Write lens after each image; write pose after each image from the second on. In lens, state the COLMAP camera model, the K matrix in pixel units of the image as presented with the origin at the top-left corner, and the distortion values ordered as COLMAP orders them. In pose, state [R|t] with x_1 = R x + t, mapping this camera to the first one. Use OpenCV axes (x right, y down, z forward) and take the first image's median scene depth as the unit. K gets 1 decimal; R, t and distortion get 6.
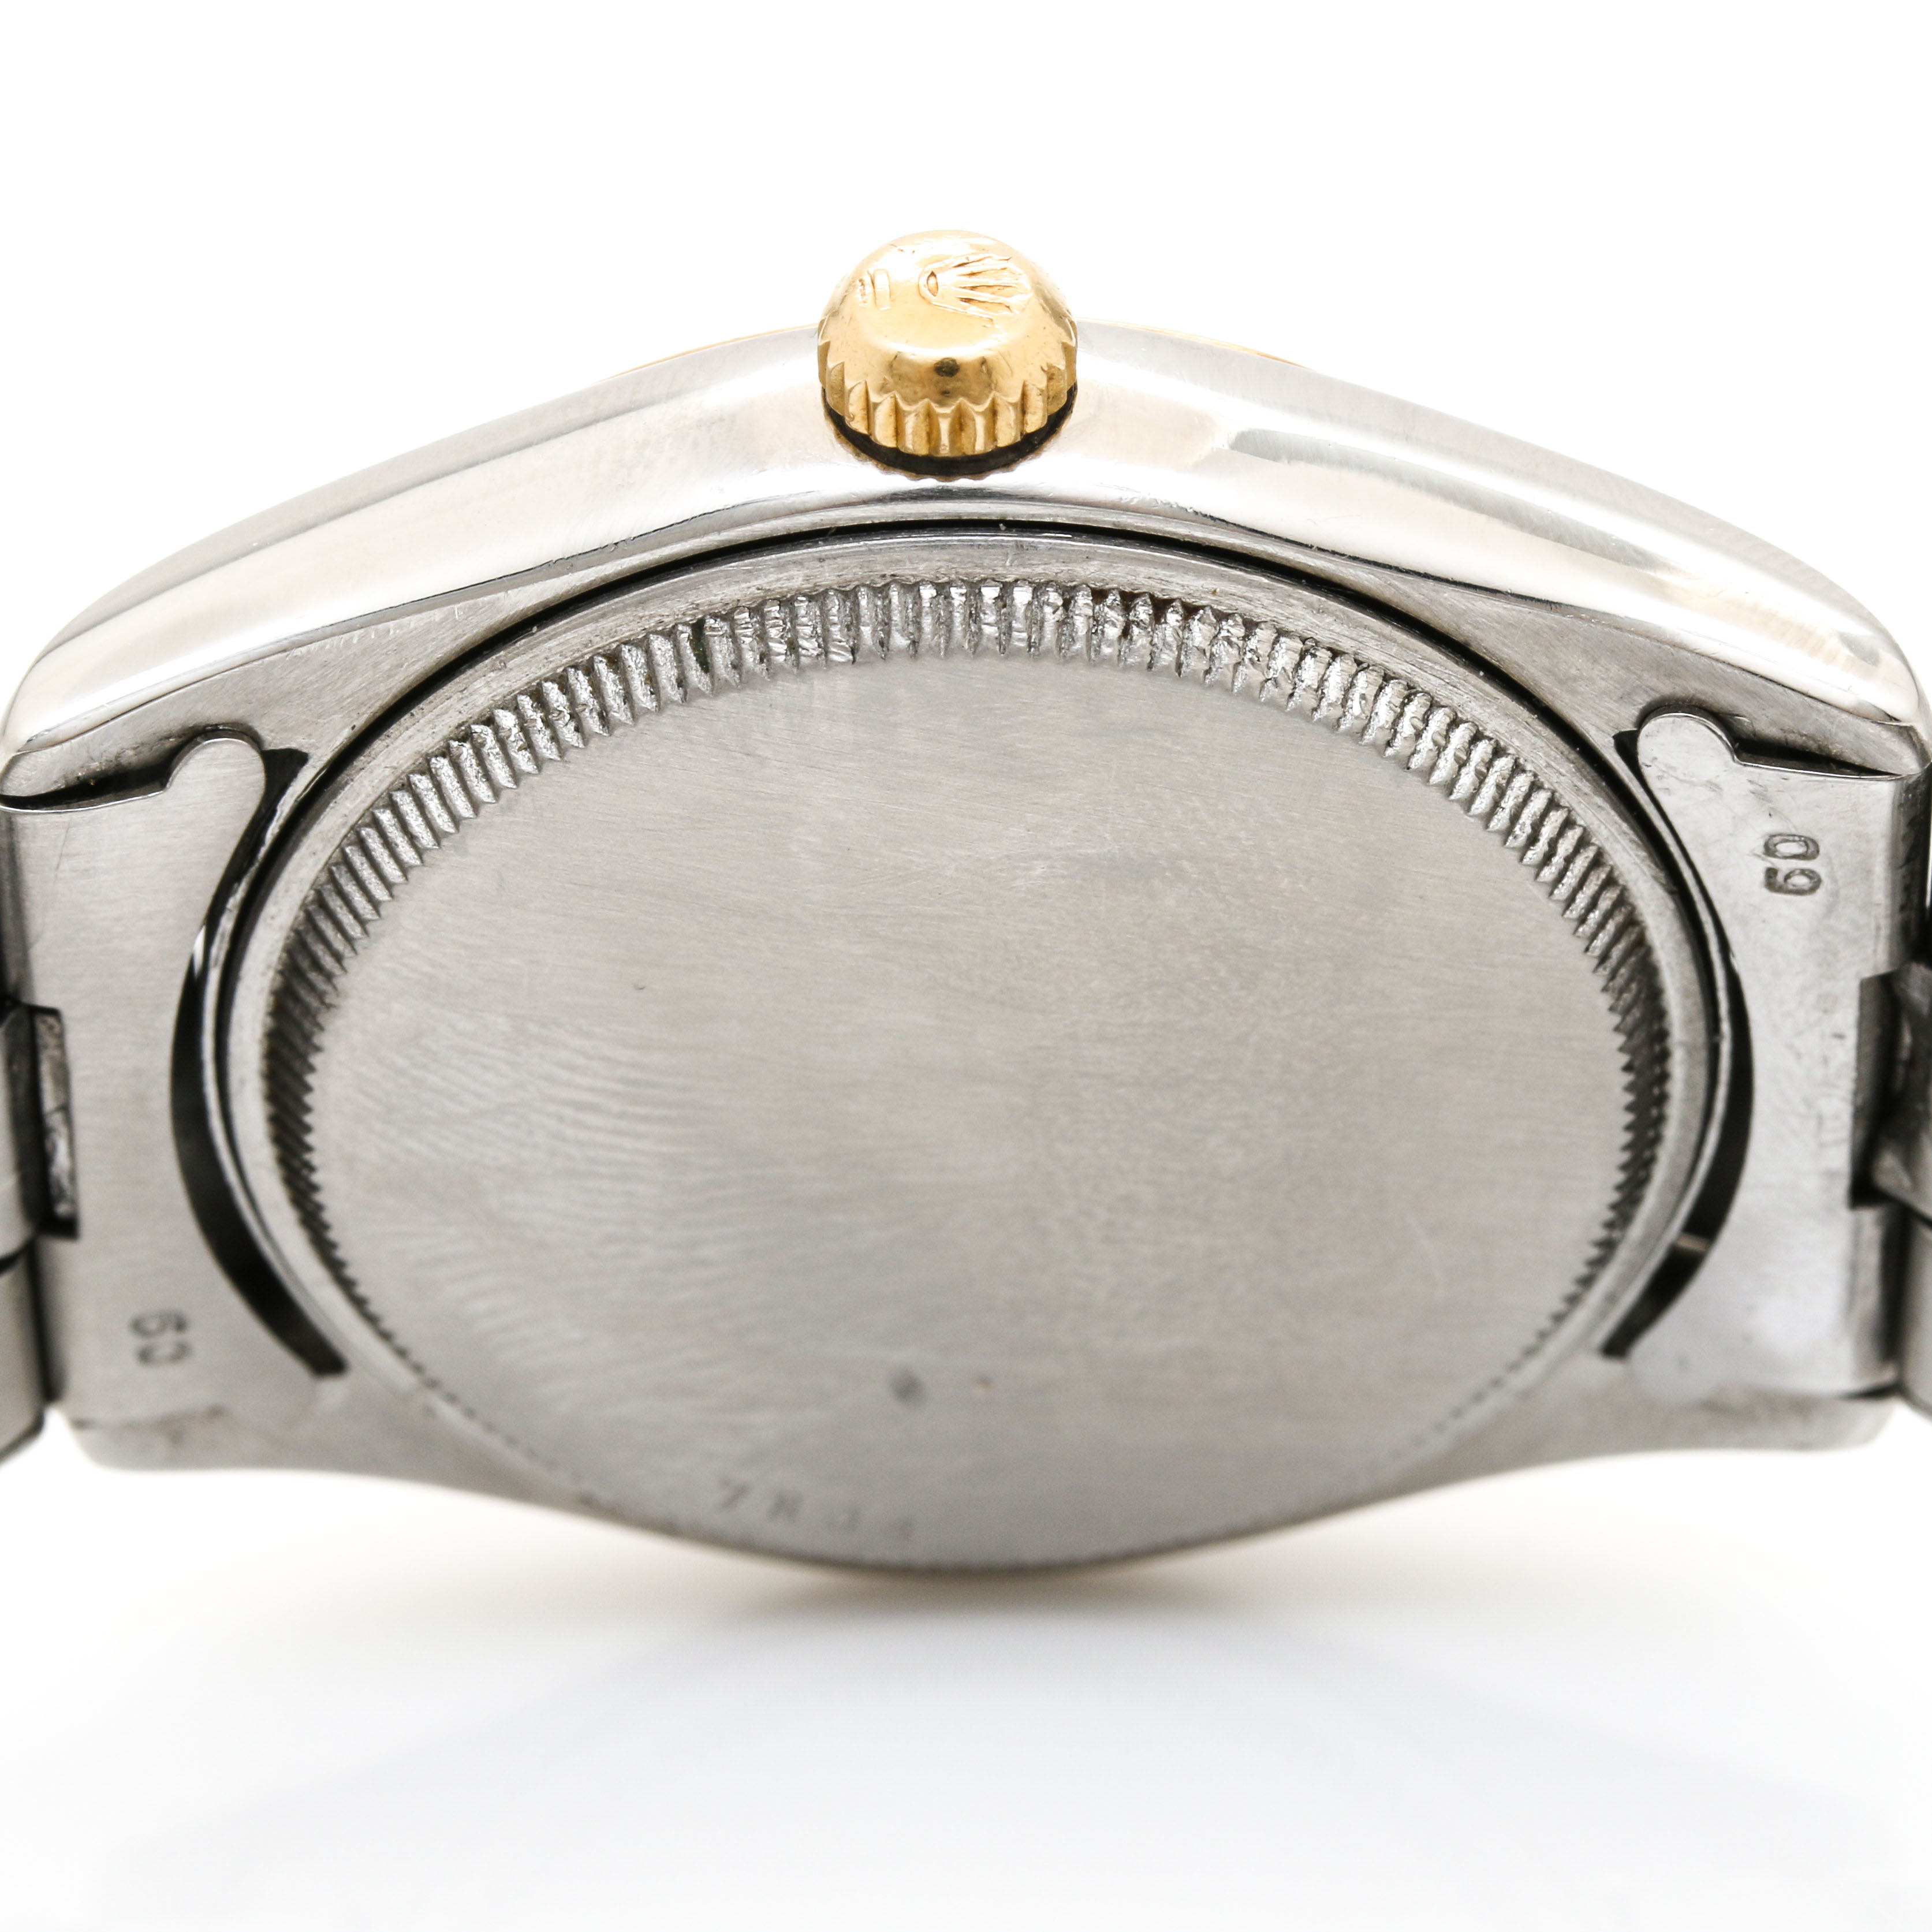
lens RADIAL K [[11067.2, 0, 965.2], [0, 11067.2, 964.9], [0, 0, 1]] dist [-0.269991, 0.000000]
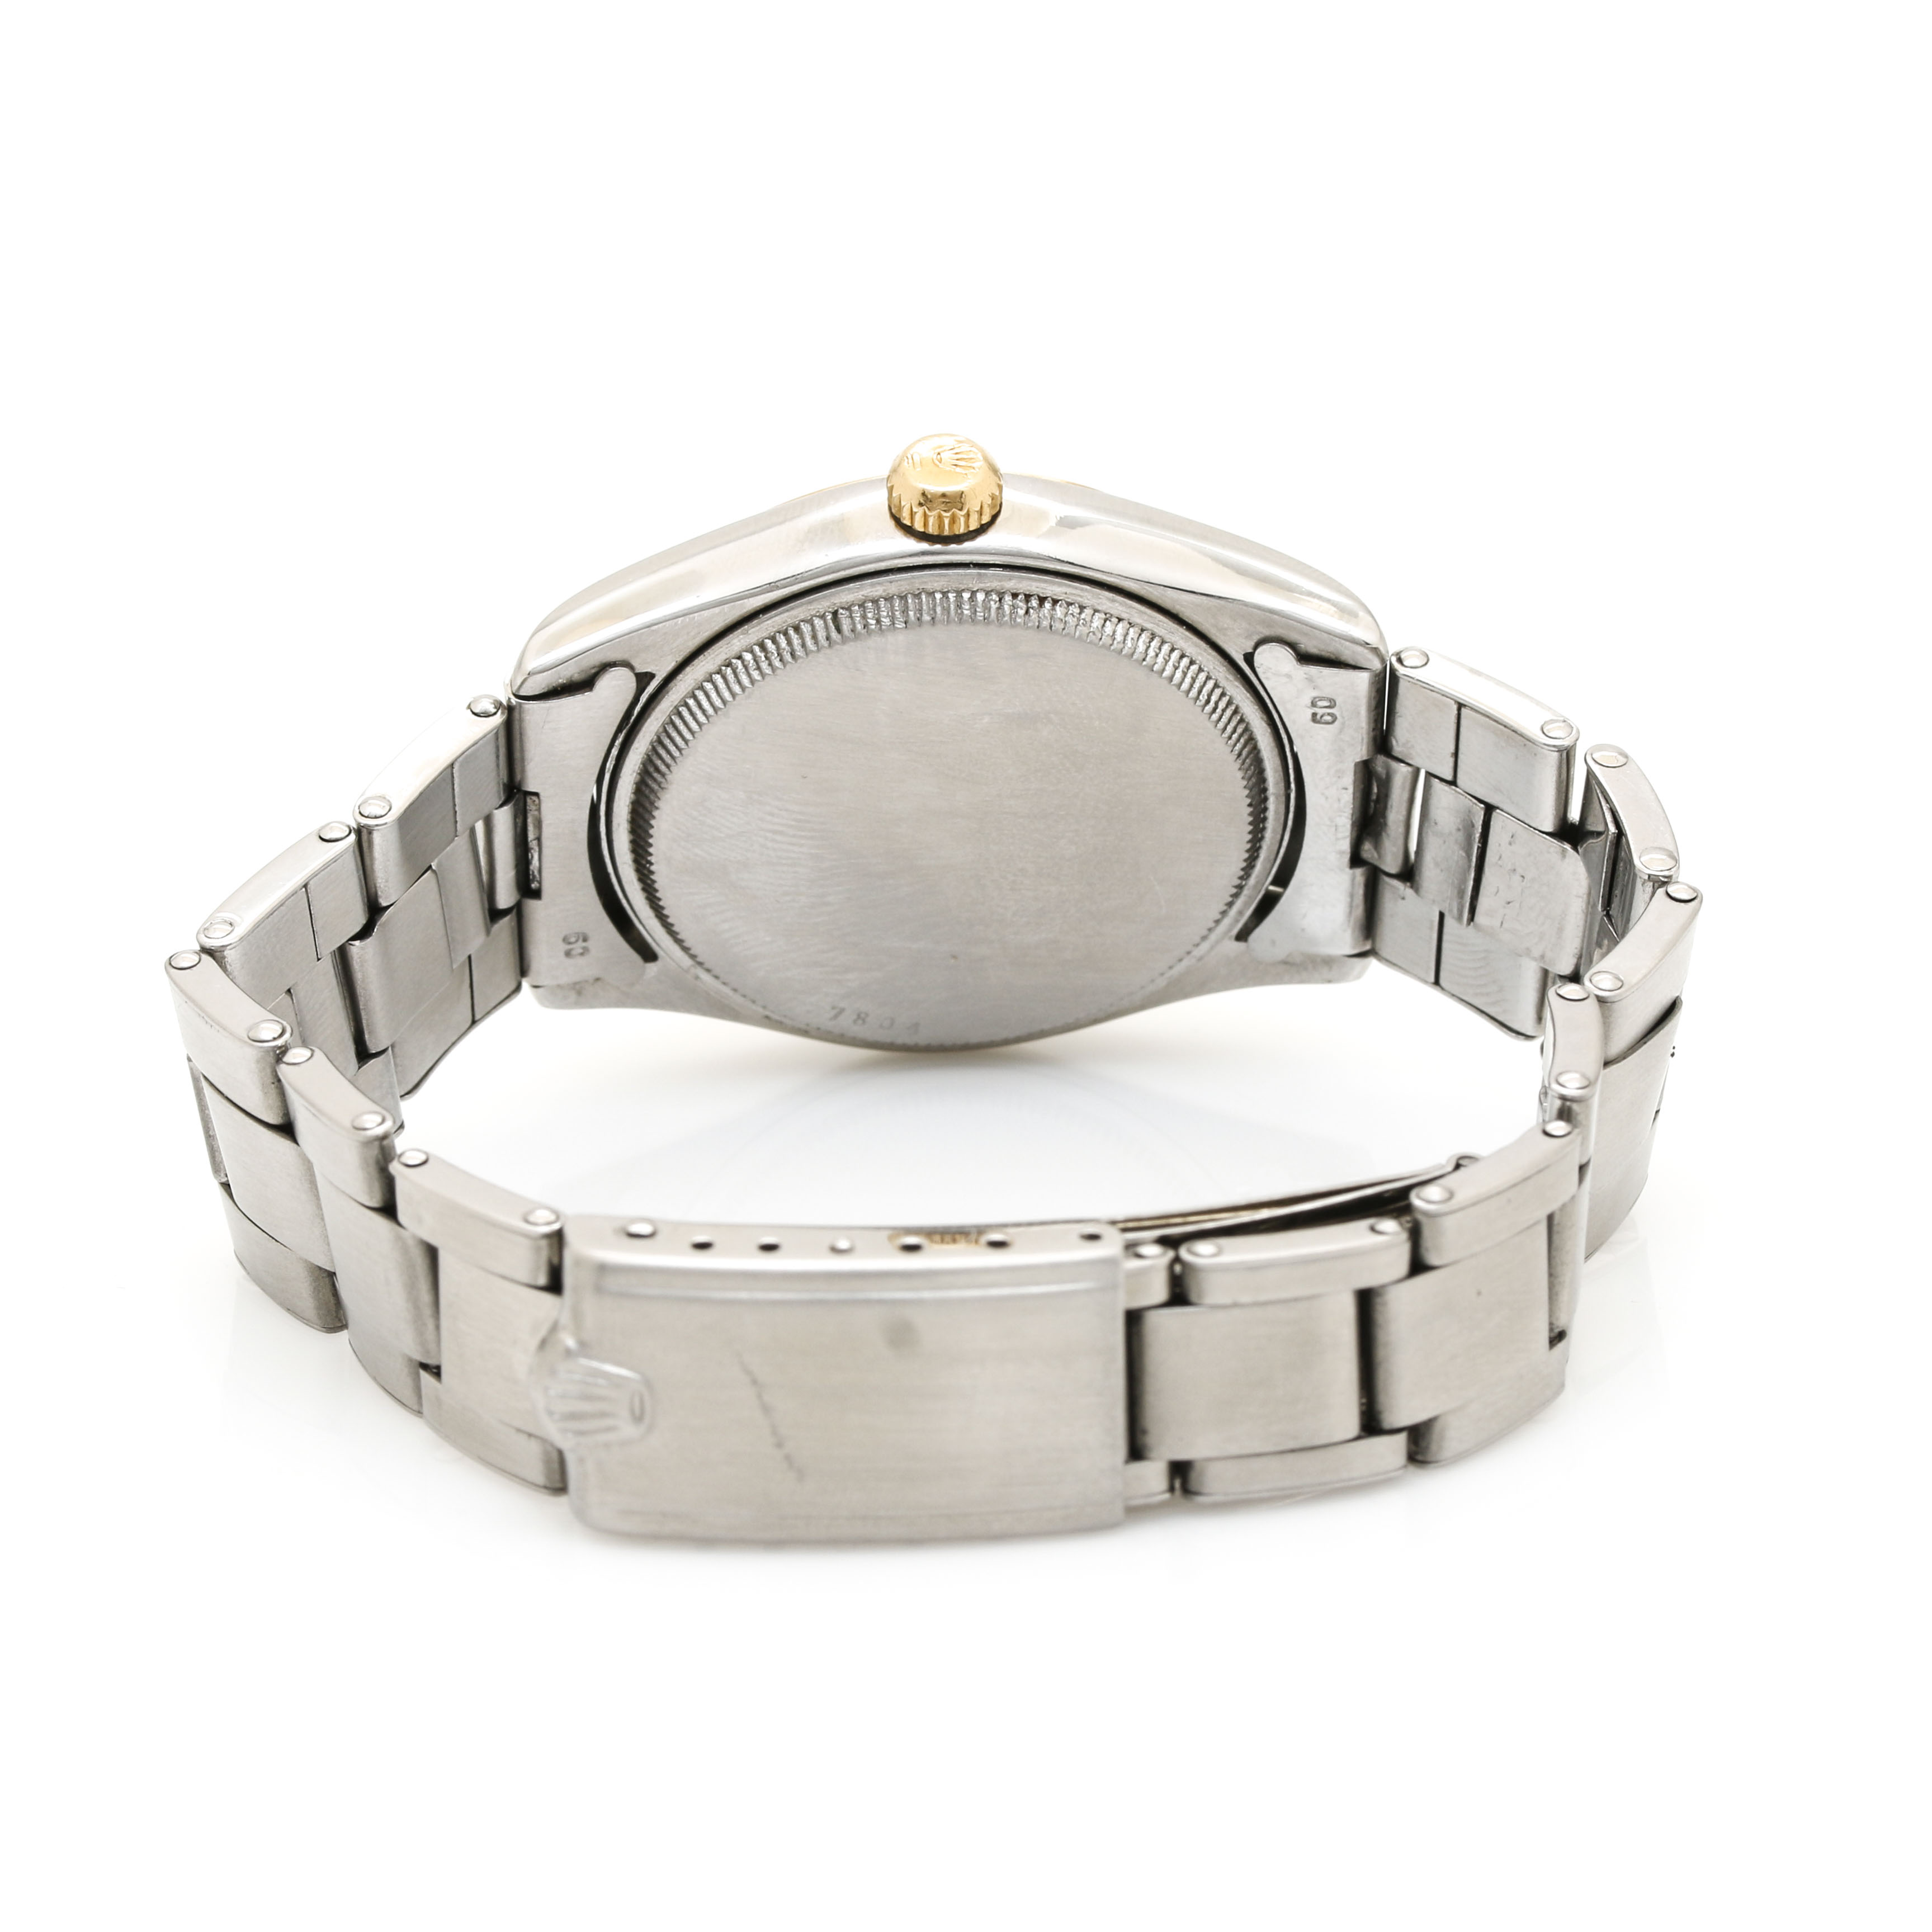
lens RADIAL K [[11067.2, 0, 966.5], [0, 11067.2, 966.3], [0, 0, 1]] dist [-0.269991, 0.000000]
pose [[0.997058, -0.021497, 0.073579, -0.159022], [0.021157, 0.999762, 0.005398, 0.028317], [-0.073678, -0.003826, 0.997275, -1.192935]]
